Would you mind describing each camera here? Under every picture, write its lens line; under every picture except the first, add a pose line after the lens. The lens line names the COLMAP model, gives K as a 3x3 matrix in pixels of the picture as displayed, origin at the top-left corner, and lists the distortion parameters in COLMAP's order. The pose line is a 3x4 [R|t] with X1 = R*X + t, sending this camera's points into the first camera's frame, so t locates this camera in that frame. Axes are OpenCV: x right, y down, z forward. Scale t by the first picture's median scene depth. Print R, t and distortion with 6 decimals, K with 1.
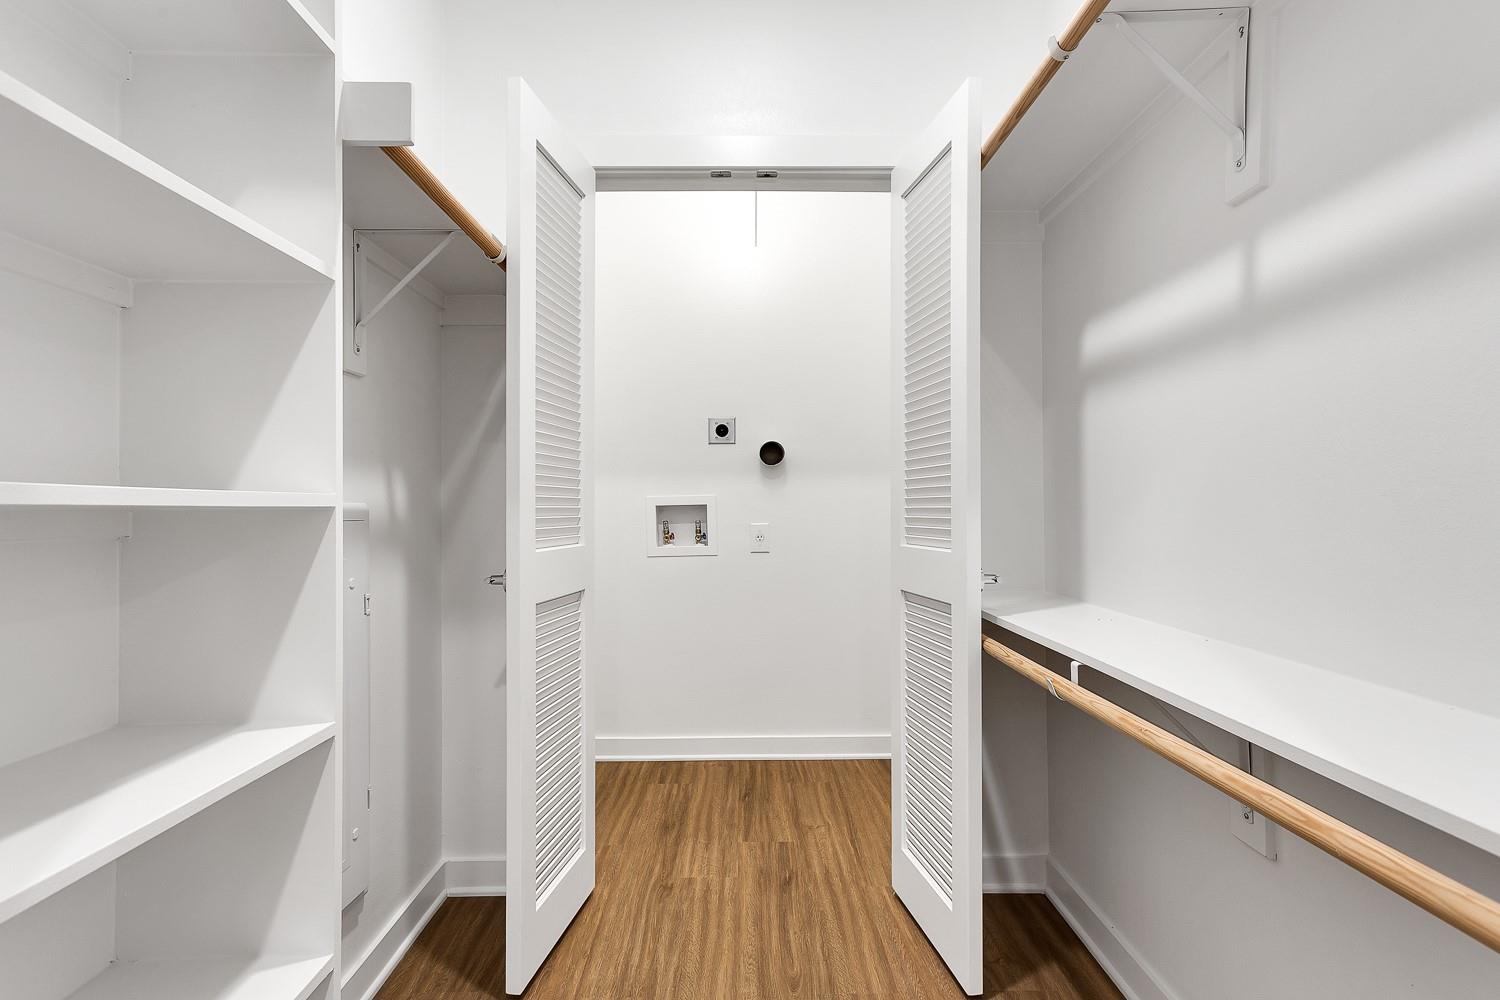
lens RADIAL K [[613.7, 0, 783.3], [0, 613.7, 494.1], [0, 0, 1]] dist [-0.002200, -0.000063]
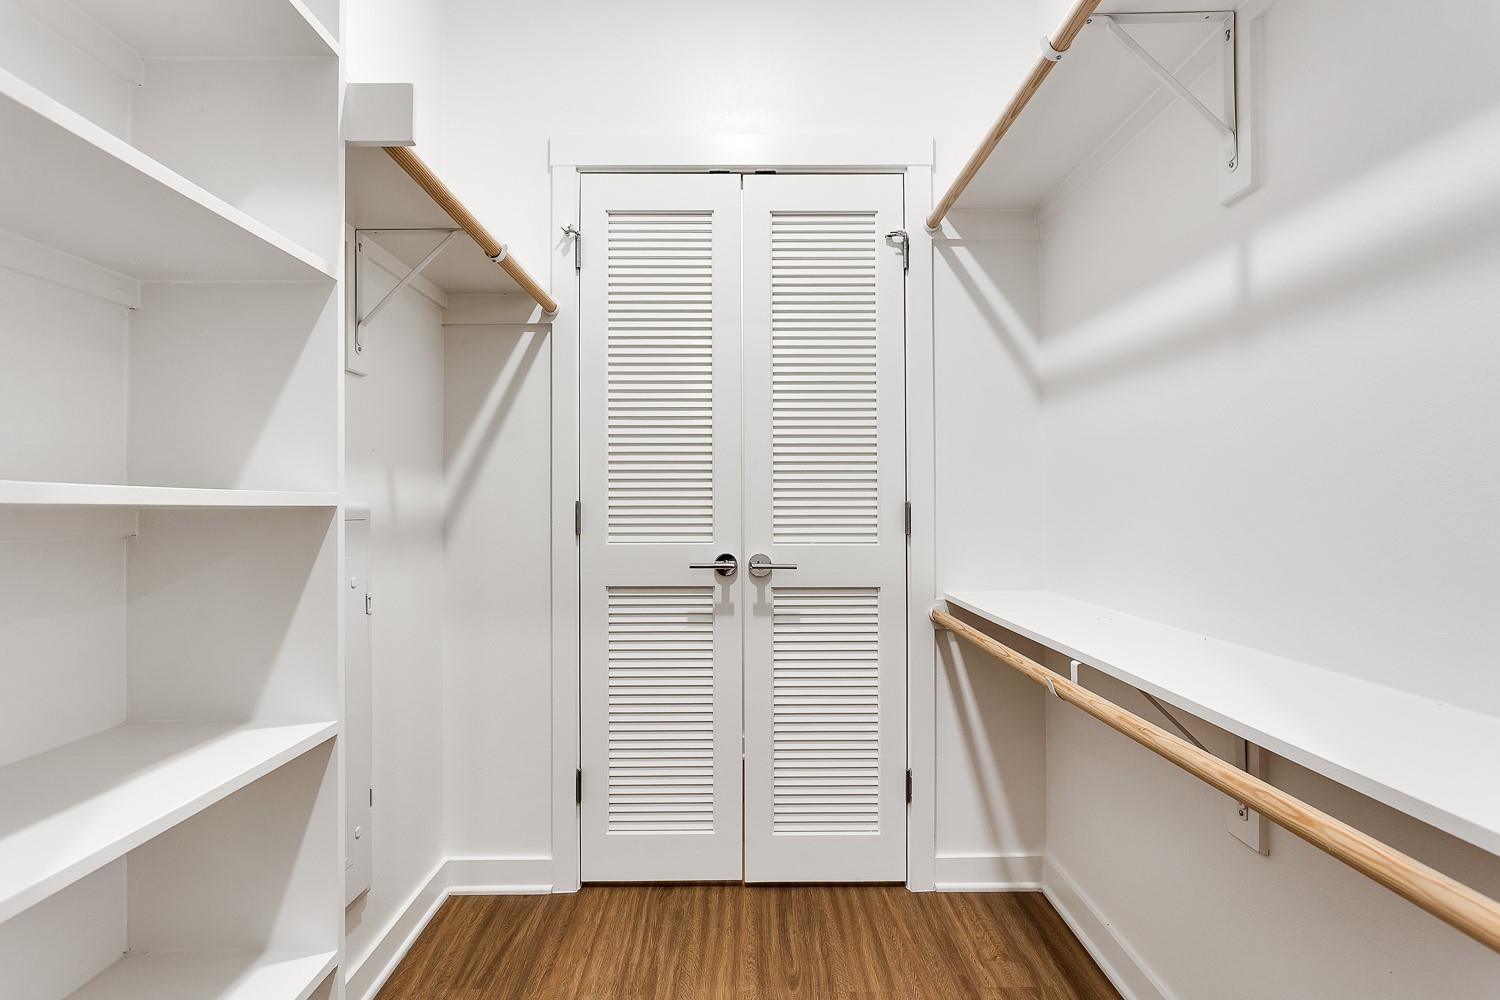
lens RADIAL K [[734.7, 0, 750.0], [0, 734.7, 500.0], [0, 0, 1]] dist [0.030962, 0.000046]
pose [[0.997600, -0.000423, -0.069245, 0.029192], [0.000977, 0.999968, 0.007958, 0.002966], [0.069239, -0.008007, 0.997568, -0.193581]]
